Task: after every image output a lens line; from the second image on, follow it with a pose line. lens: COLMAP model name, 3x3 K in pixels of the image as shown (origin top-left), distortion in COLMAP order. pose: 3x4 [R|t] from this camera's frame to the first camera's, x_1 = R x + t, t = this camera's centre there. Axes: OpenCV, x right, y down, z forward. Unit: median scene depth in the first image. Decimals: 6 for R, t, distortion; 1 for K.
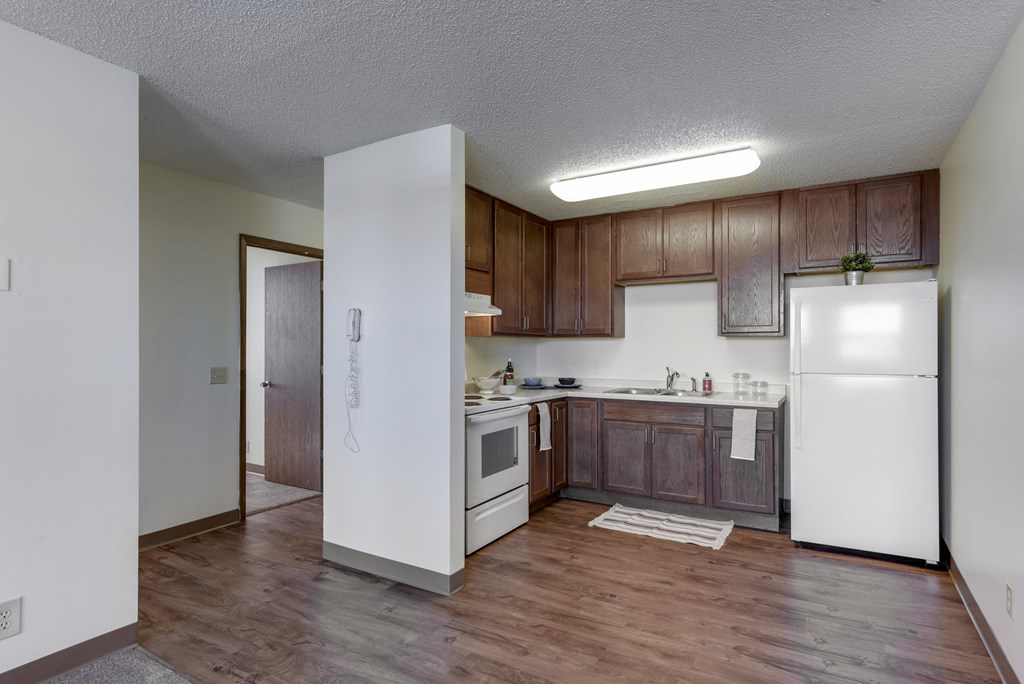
lens RADIAL K [[514.0, 0, 528.9], [0, 514.0, 348.1], [0, 0, 1]] dist [0.004748, 0.000310]
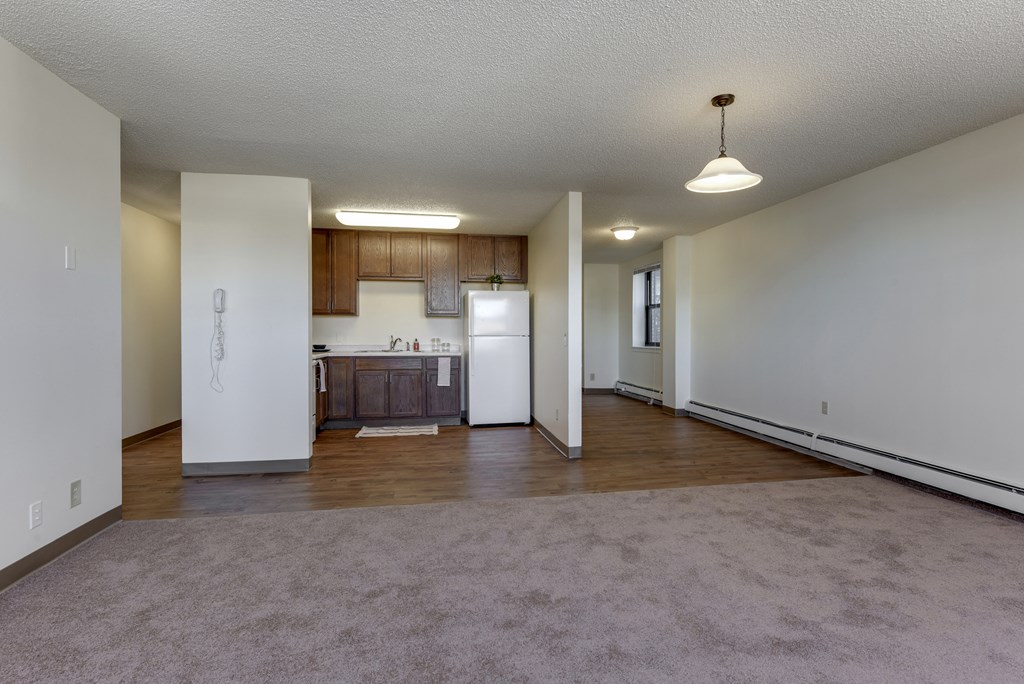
lens RADIAL K [[514.0, 0, 528.9], [0, 514.0, 348.1], [0, 0, 1]] dist [0.004748, 0.000310]
pose [[0.744598, -0.020395, 0.667202, -0.507152], [0.002271, 0.999605, 0.028022, 0.036296], [-0.667510, -0.019350, 0.744350, -0.470859]]
